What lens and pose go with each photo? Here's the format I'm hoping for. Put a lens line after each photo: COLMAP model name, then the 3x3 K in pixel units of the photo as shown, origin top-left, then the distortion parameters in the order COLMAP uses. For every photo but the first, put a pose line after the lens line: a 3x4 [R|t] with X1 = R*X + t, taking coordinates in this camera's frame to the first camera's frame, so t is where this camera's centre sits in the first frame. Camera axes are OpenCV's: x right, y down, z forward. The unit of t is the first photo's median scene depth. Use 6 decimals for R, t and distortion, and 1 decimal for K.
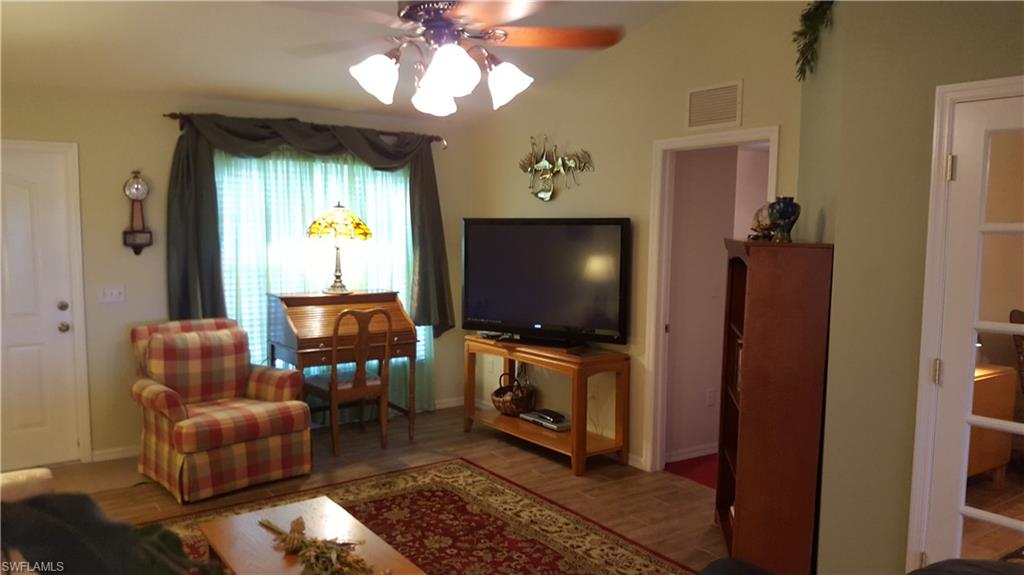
lens RADIAL K [[748.4, 0, 513.1], [0, 748.4, 291.6], [0, 0, 1]] dist [0.010548, -0.029215]
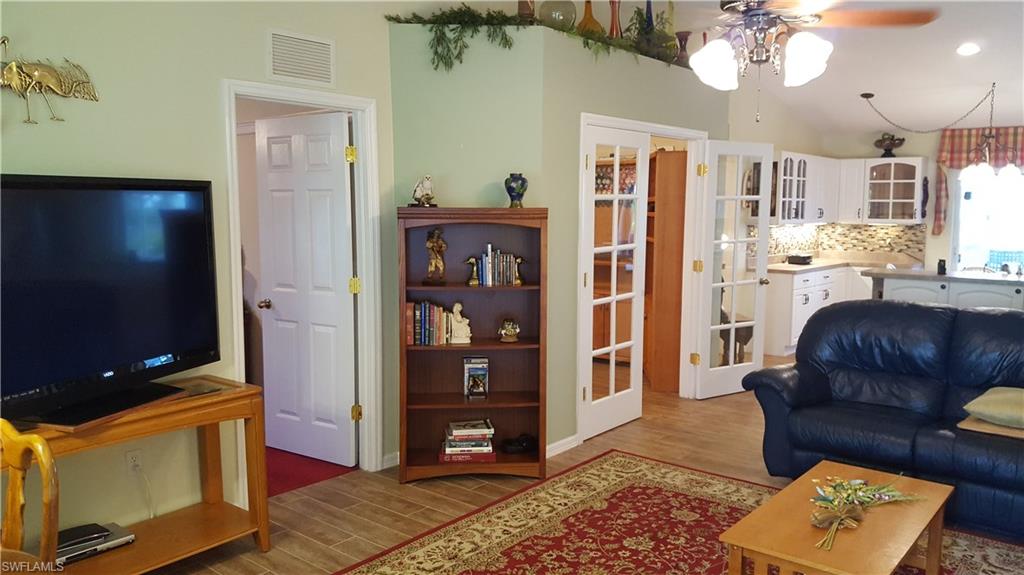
lens RADIAL K [[767.8, 0, 509.2], [0, 767.8, 285.3], [0, 0, 1]] dist [0.080059, -0.172429]
pose [[-0.252227, -0.113715, 0.960963, -0.960125], [0.079063, 0.987329, 0.137587, -0.122052], [-0.964433, 0.110680, -0.240040, 1.390509]]
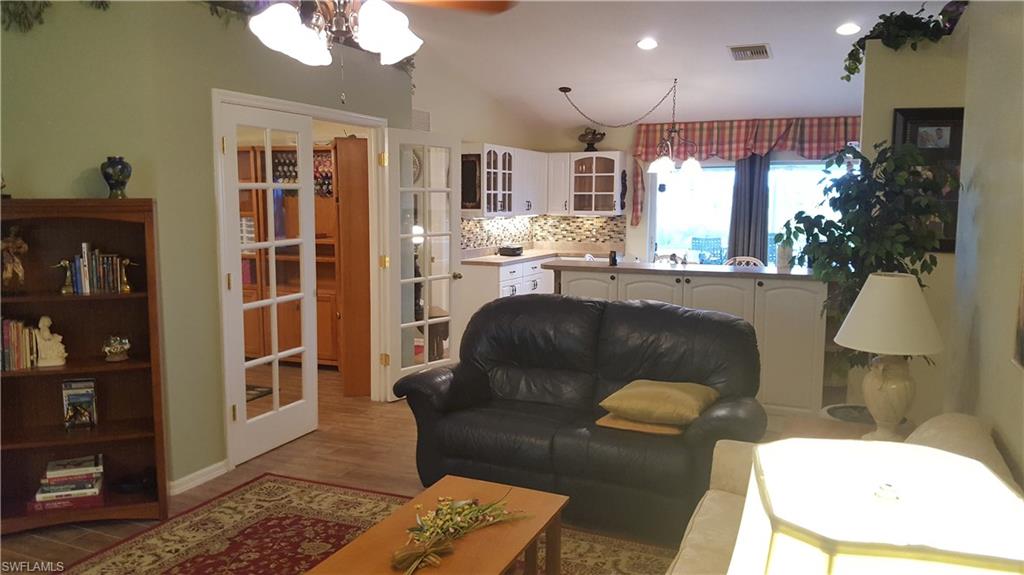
lens RADIAL K [[767.8, 0, 508.2], [0, 767.8, 285.0], [0, 0, 1]] dist [0.080059, -0.172429]
pose [[-0.511693, -0.112206, 0.851810, -0.916446], [0.065279, 0.983492, 0.168766, -0.099553], [-0.856685, 0.141962, -0.495921, 1.127140]]
